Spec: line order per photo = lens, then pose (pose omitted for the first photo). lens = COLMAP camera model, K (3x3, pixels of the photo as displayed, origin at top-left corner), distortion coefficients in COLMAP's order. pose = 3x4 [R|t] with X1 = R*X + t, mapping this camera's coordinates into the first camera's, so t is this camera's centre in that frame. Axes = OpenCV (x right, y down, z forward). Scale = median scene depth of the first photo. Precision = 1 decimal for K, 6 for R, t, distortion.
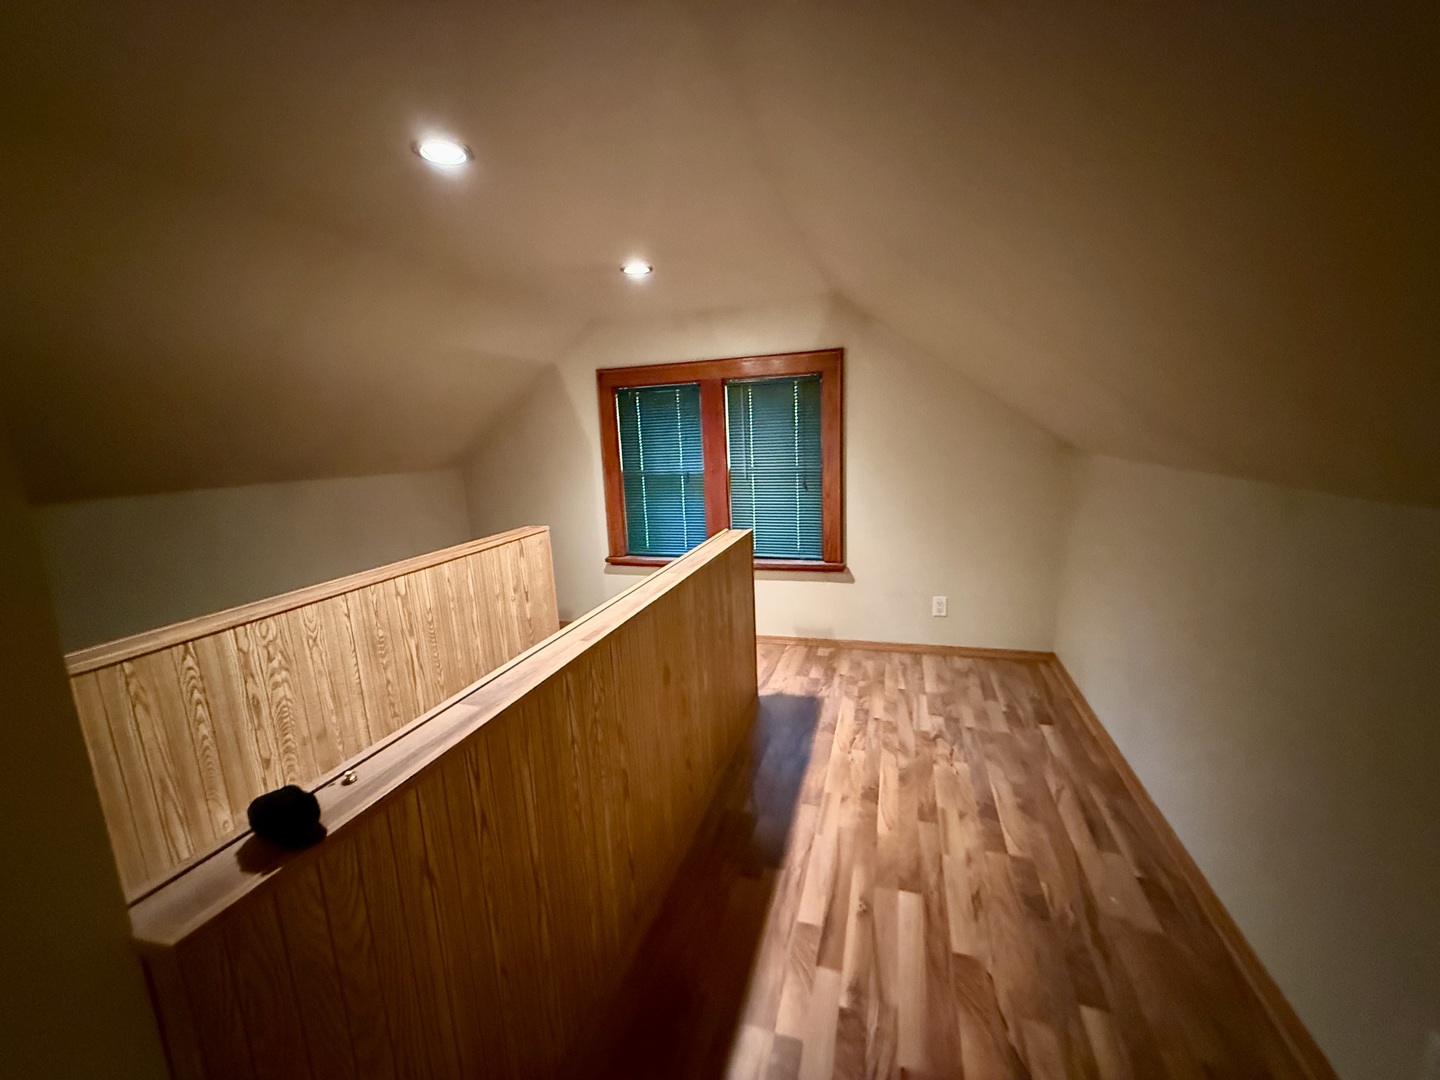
lens RADIAL K [[576.4, 0, 720.0], [0, 576.4, 540.0], [0, 0, 1]] dist [0.001360, 0.000132]
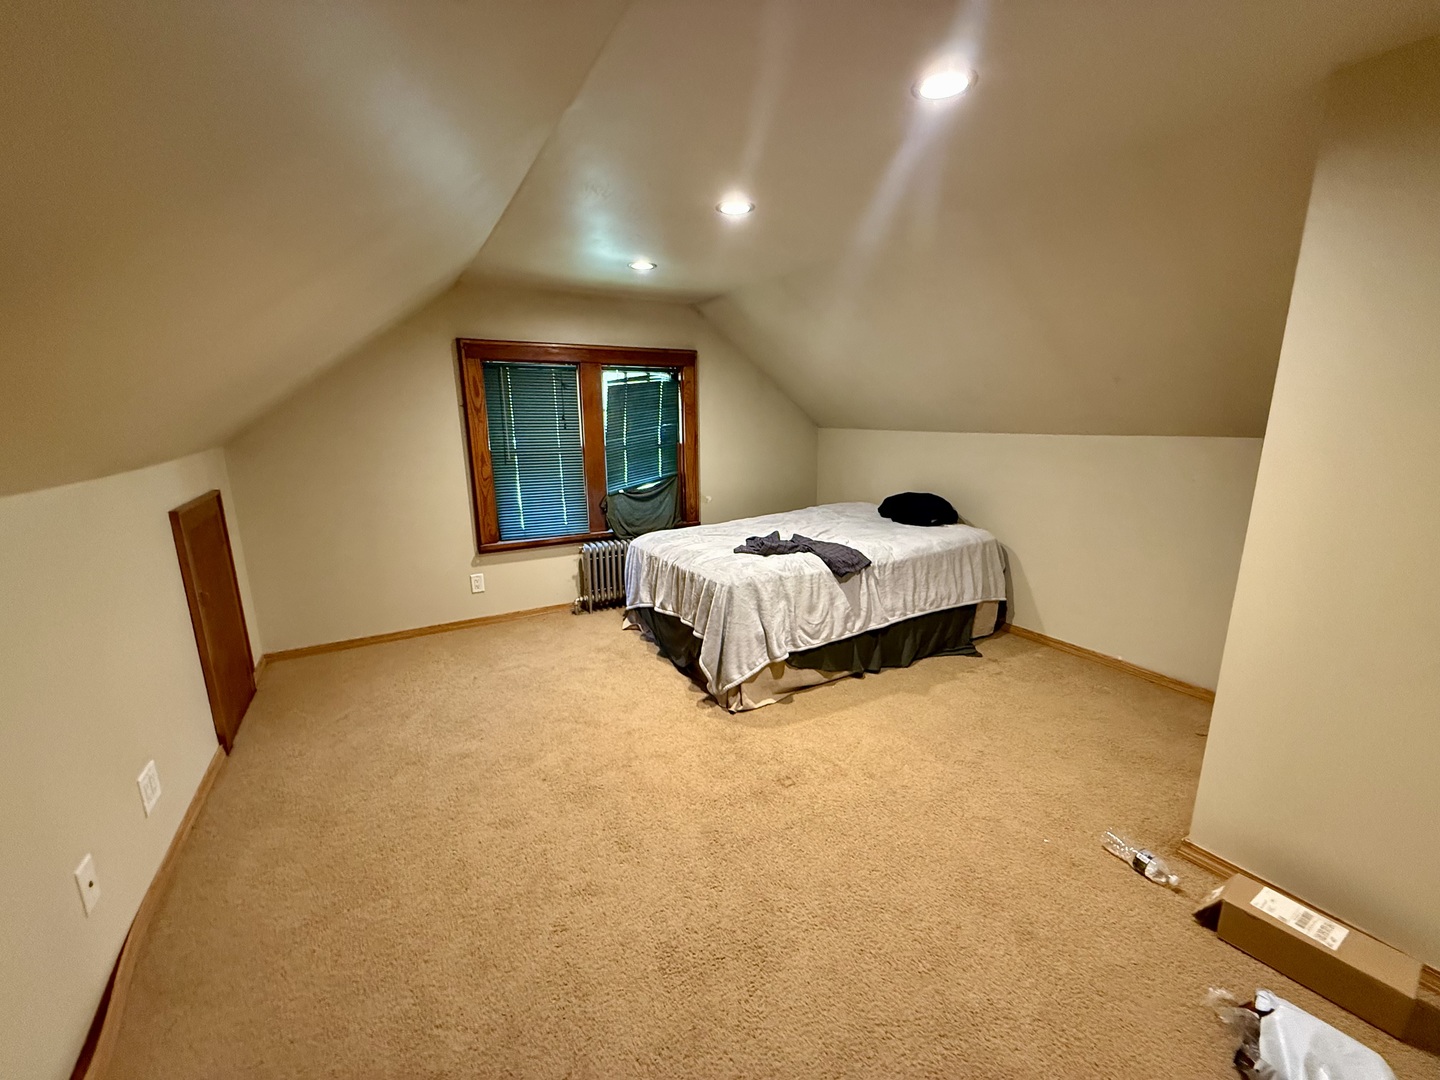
lens RADIAL K [[576.4, 0, 720.0], [0, 576.4, 540.0], [0, 0, 1]] dist [0.001360, 0.000132]
pose [[0.635691, -0.120334, 0.762507, -0.668093], [0.116957, 0.991386, 0.058948, 0.009873], [-0.763032, 0.051708, 0.644289, 0.134056]]
